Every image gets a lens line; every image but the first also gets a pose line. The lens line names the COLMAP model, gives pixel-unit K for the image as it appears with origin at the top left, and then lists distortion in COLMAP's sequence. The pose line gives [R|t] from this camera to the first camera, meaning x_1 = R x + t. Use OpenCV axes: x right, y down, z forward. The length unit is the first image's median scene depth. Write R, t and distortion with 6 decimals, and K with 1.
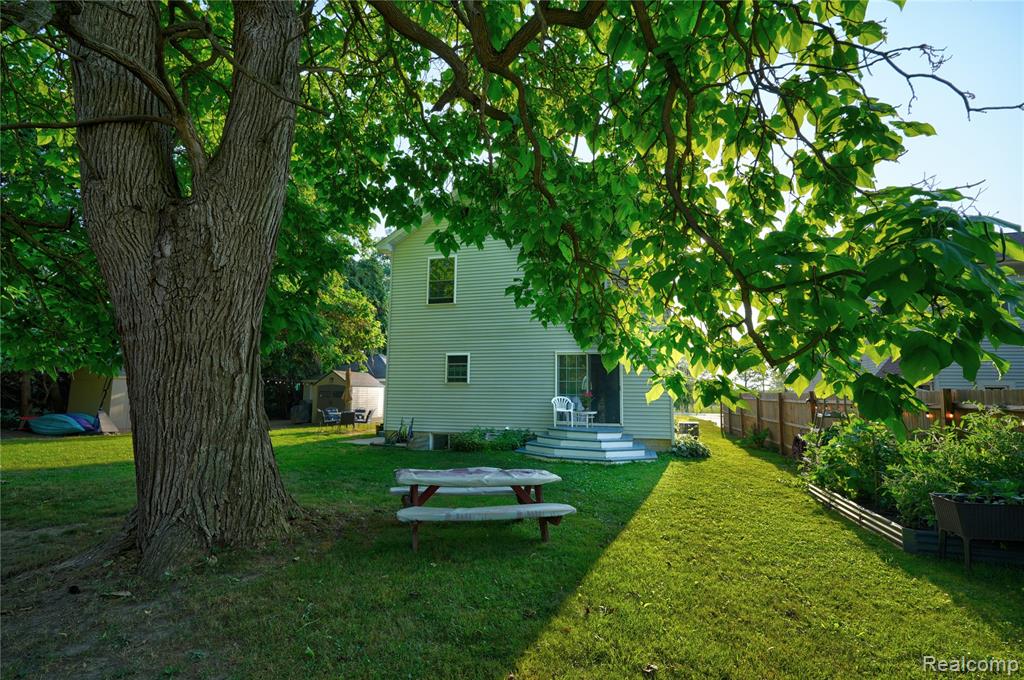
lens RADIAL K [[487.9, 0, 512.0], [0, 487.9, 340.0], [0, 0, 1]] dist [-0.000338, 0.000636]
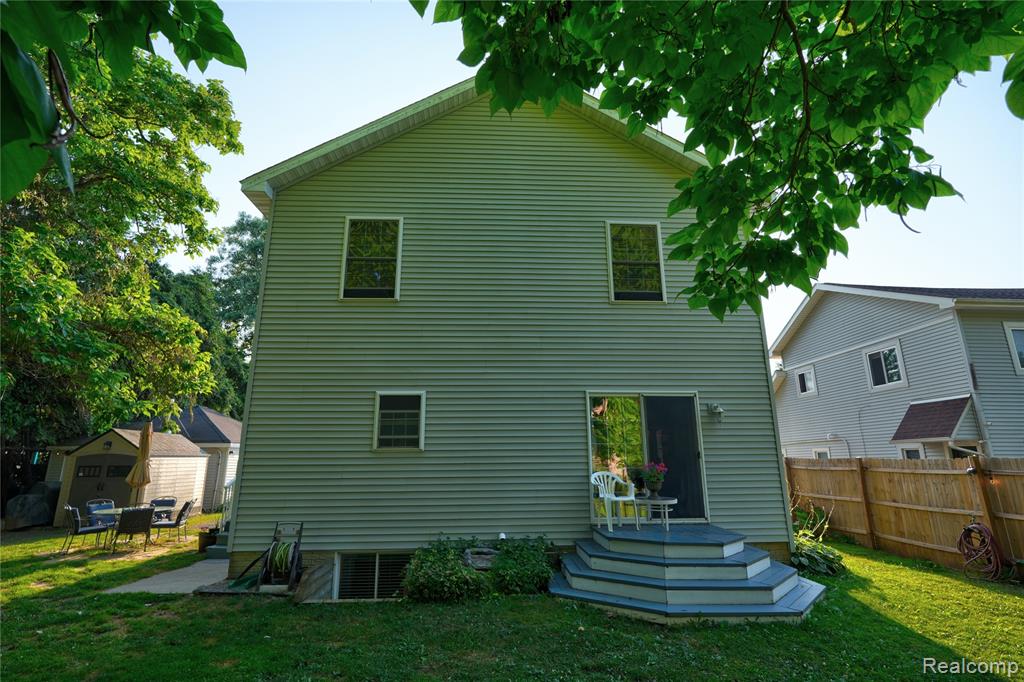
lens RADIAL K [[487.9, 0, 512.0], [0, 487.9, 341.0], [0, 0, 1]] dist [-0.000338, 0.000636]
pose [[0.947520, 0.059179, 0.314172, -0.112030], [-0.018696, 0.991293, -0.130339, 0.026929], [-0.319150, 0.117625, 0.940376, 0.307664]]
